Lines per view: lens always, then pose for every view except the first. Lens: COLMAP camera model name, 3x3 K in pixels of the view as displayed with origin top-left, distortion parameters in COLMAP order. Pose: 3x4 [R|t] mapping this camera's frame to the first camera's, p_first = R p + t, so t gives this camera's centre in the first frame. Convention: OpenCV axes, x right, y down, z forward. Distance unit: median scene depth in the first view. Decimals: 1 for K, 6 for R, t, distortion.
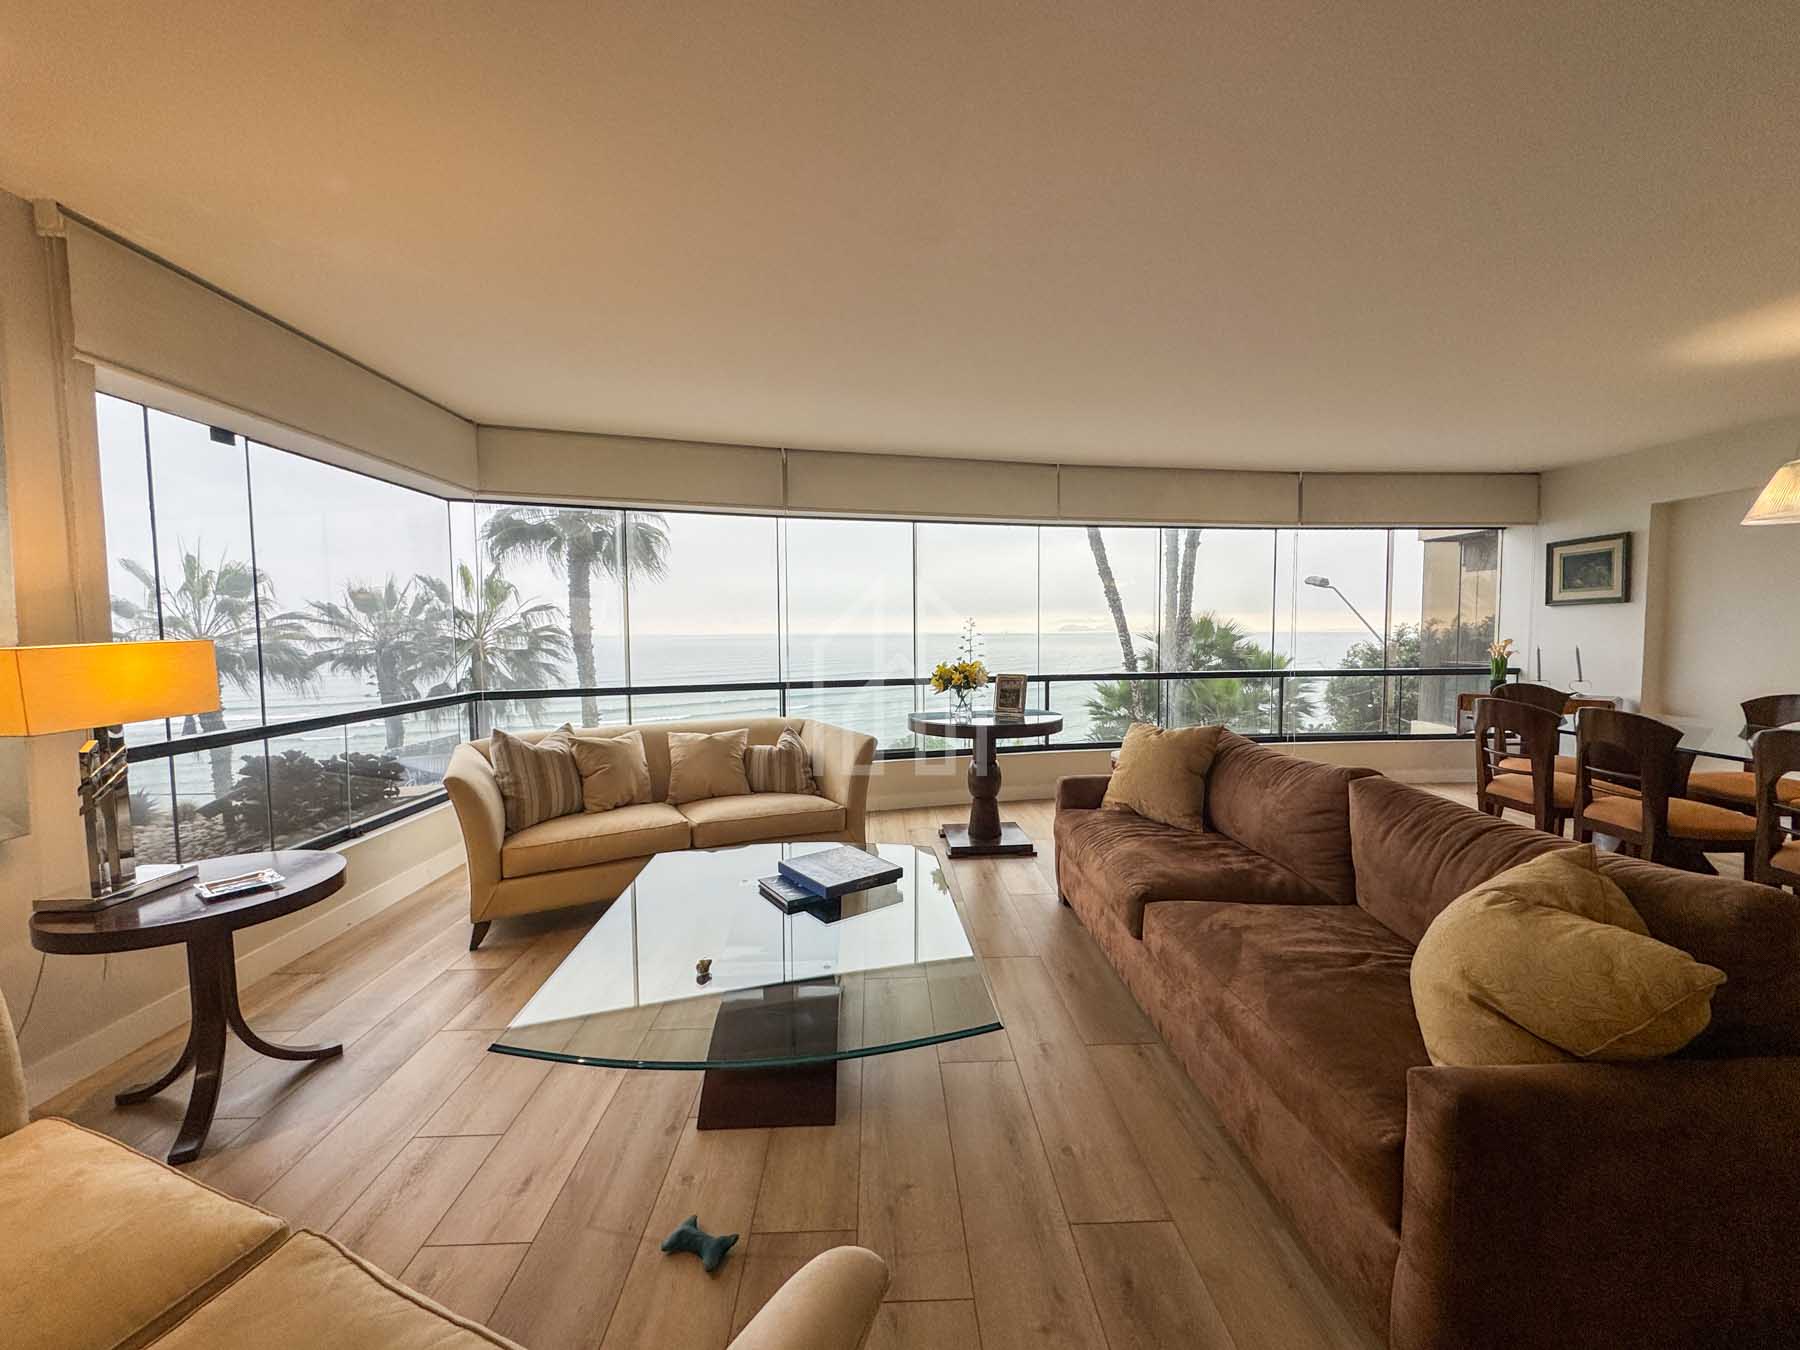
lens RADIAL K [[724.1, 0, 889.5], [0, 724.1, 677.0], [0, 0, 1]] dist [-0.002910, -0.000343]
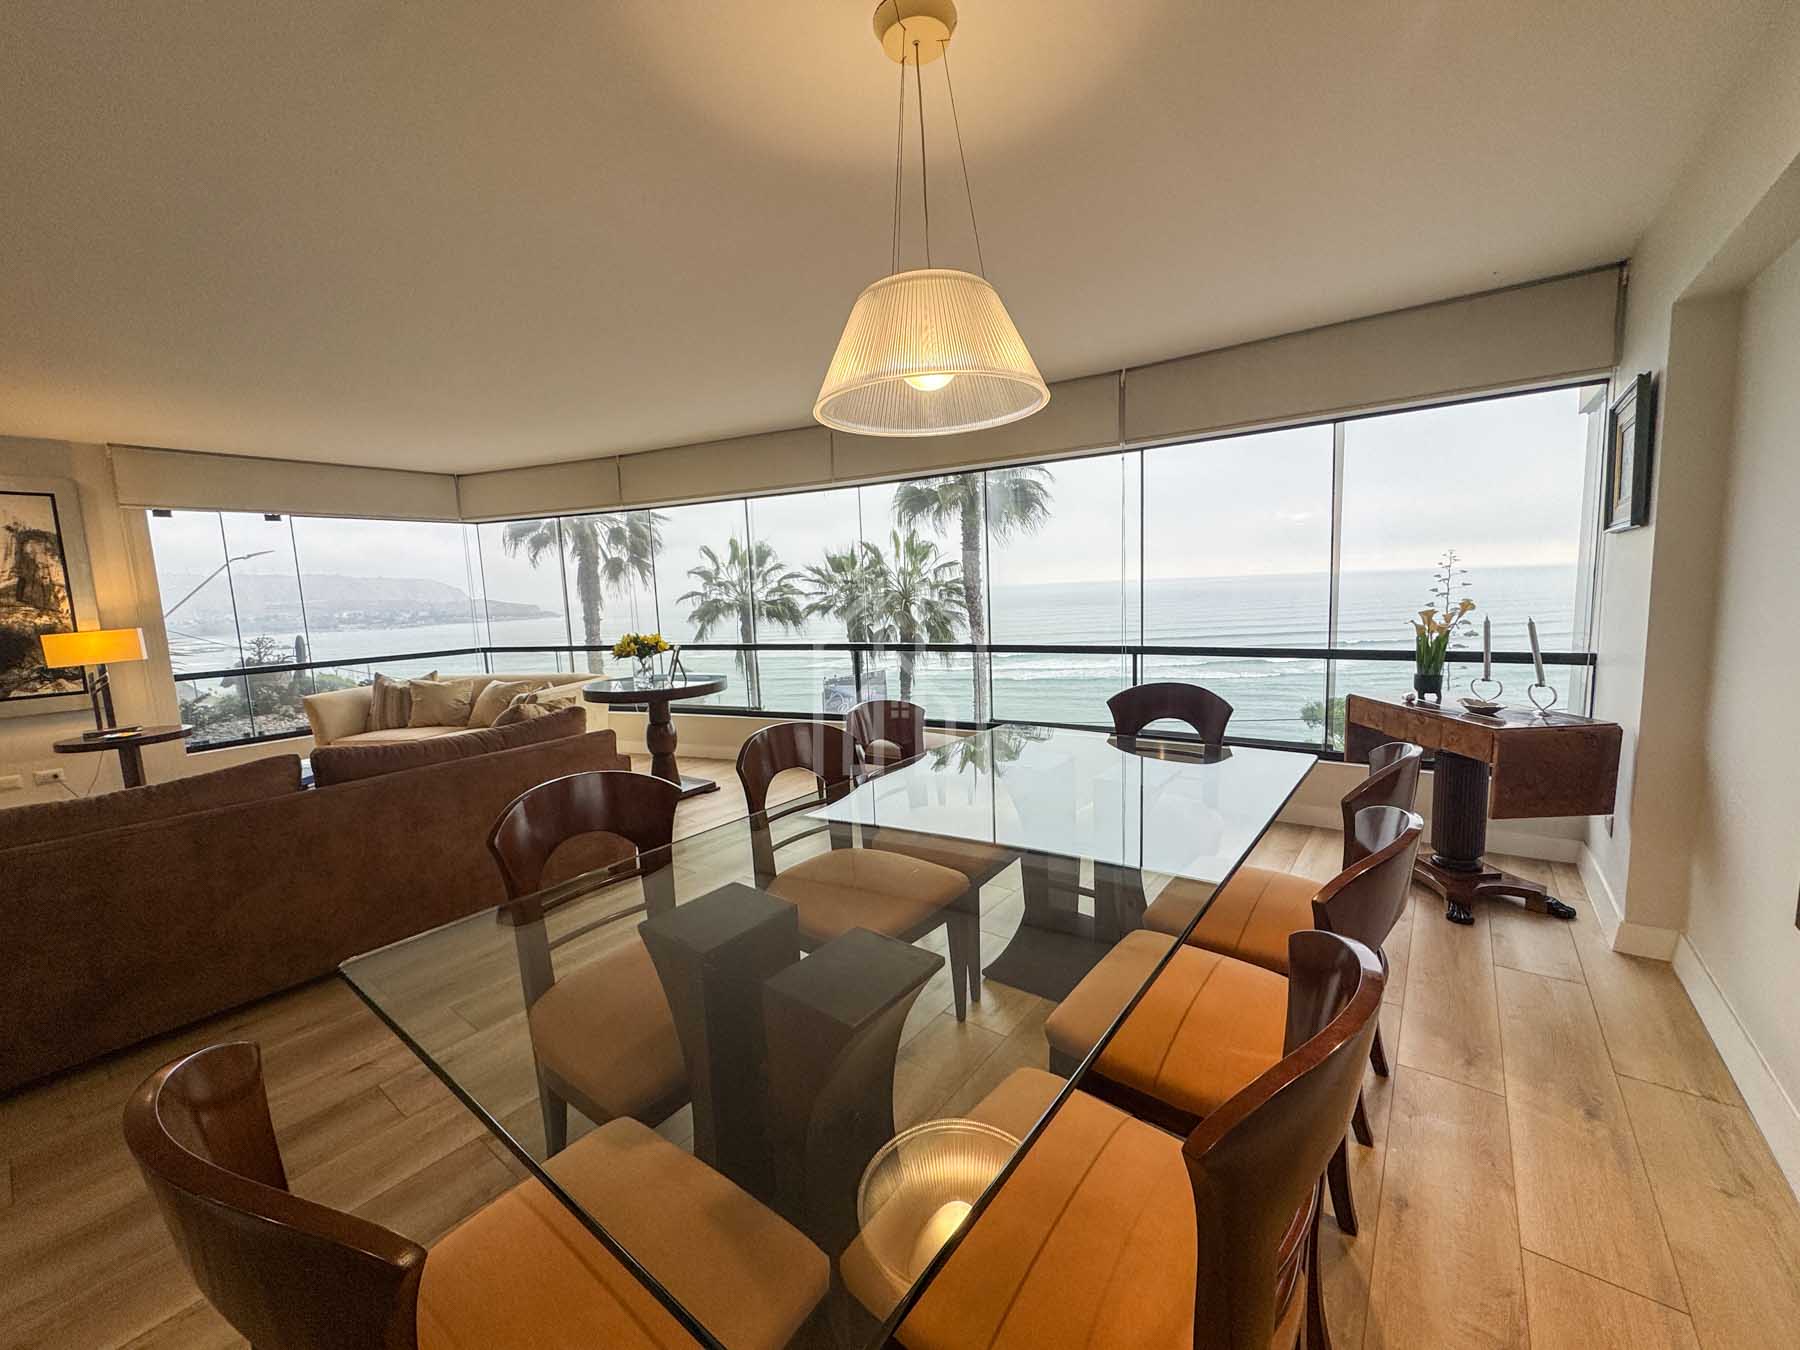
lens RADIAL K [[724.1, 0, 897.0], [0, 724.1, 671.9], [0, 0, 1]] dist [-0.002910, -0.000343]
pose [[0.768498, 0.051333, -0.637790, 0.848165], [-0.005662, 0.997283, 0.073445, -0.033073], [0.639827, -0.052831, 0.766701, 0.277585]]
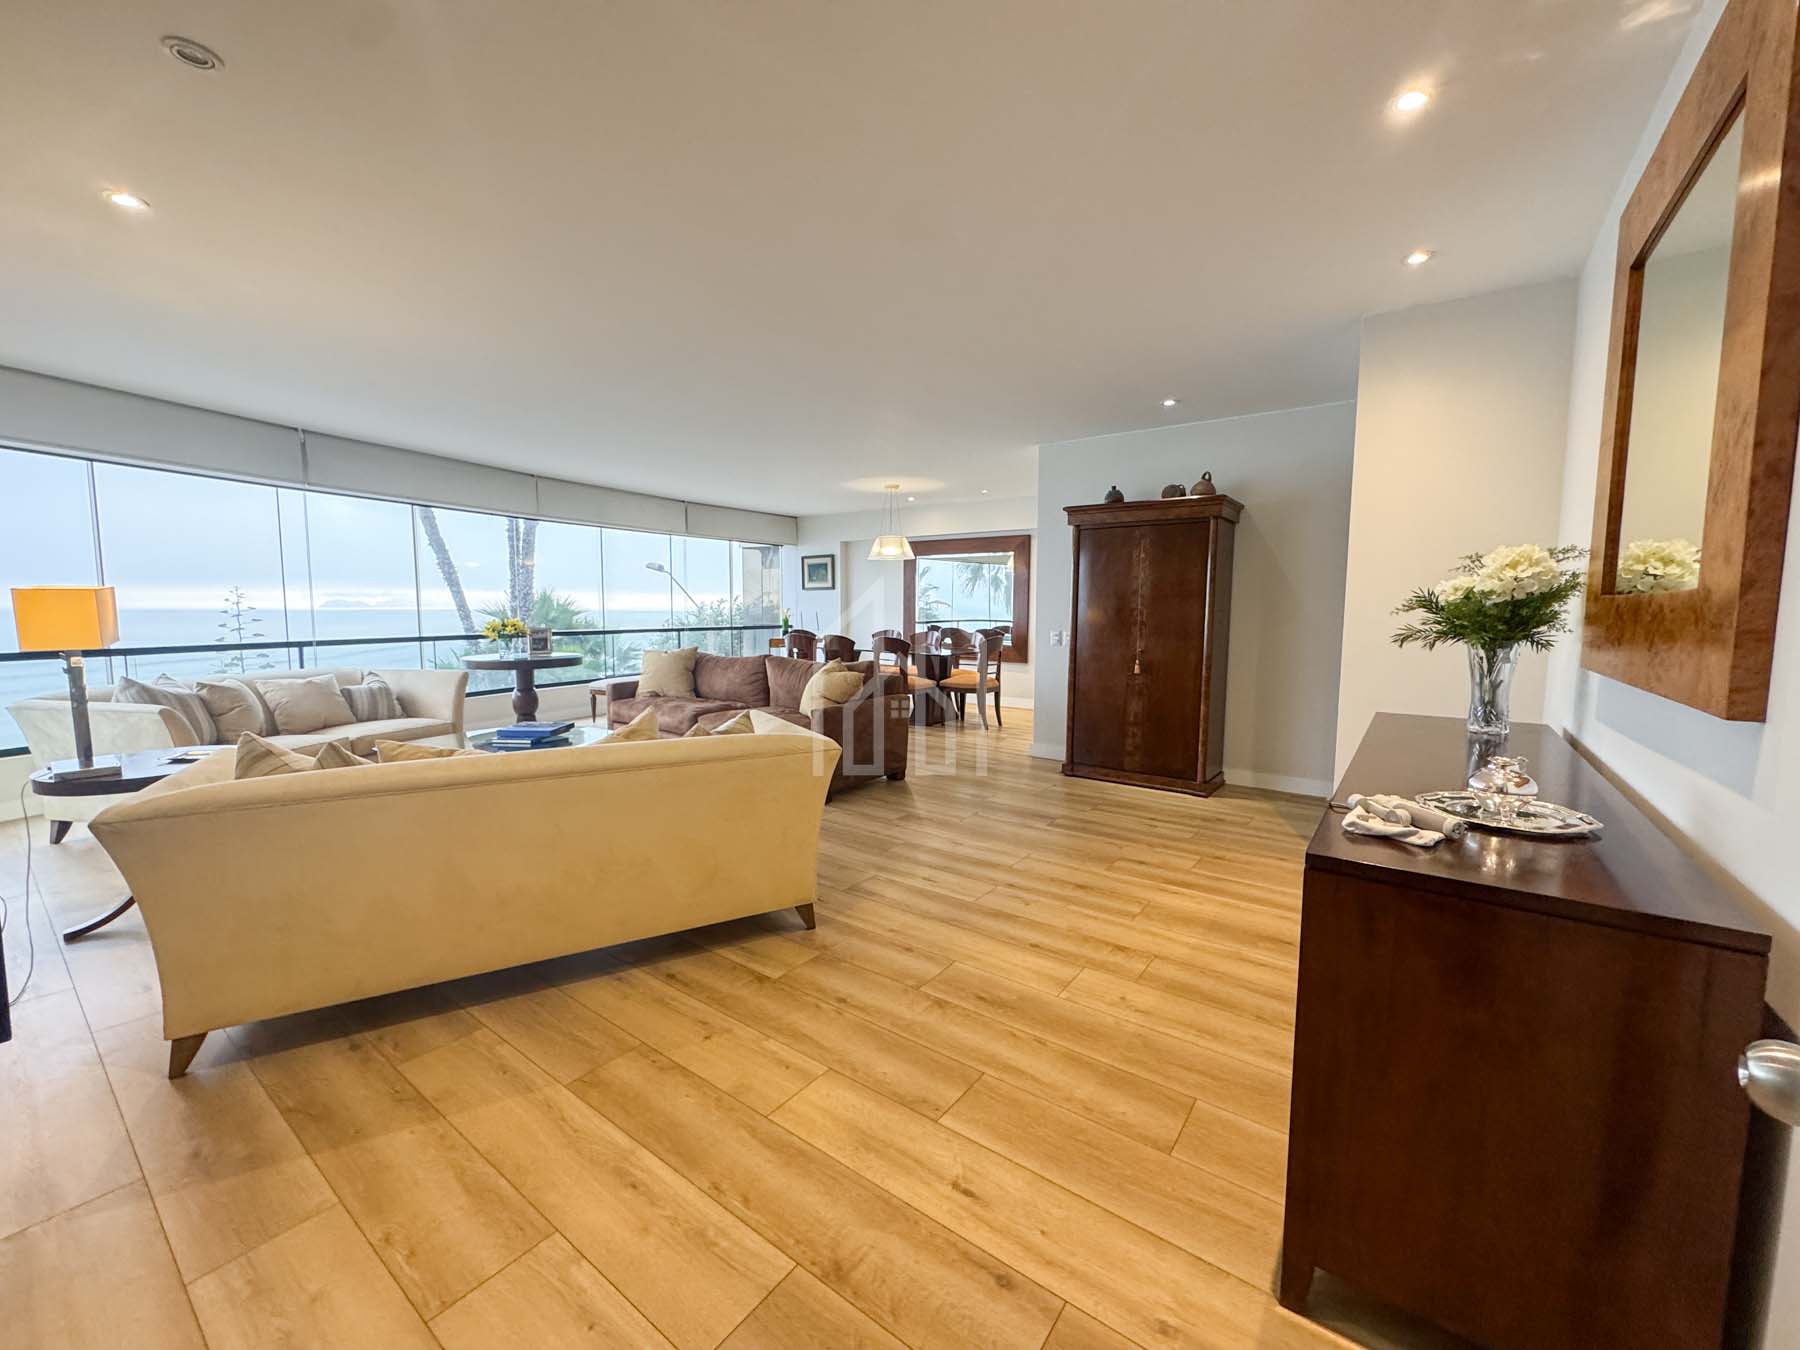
lens RADIAL K [[724.1, 0, 894.7], [0, 724.1, 674.2], [0, 0, 1]] dist [-0.002910, -0.000343]
pose [[0.628786, -0.061772, 0.775121, -0.412655], [0.040483, 0.998088, 0.046701, 0.041255], [-0.776524, 0.002015, 0.630084, -0.369540]]
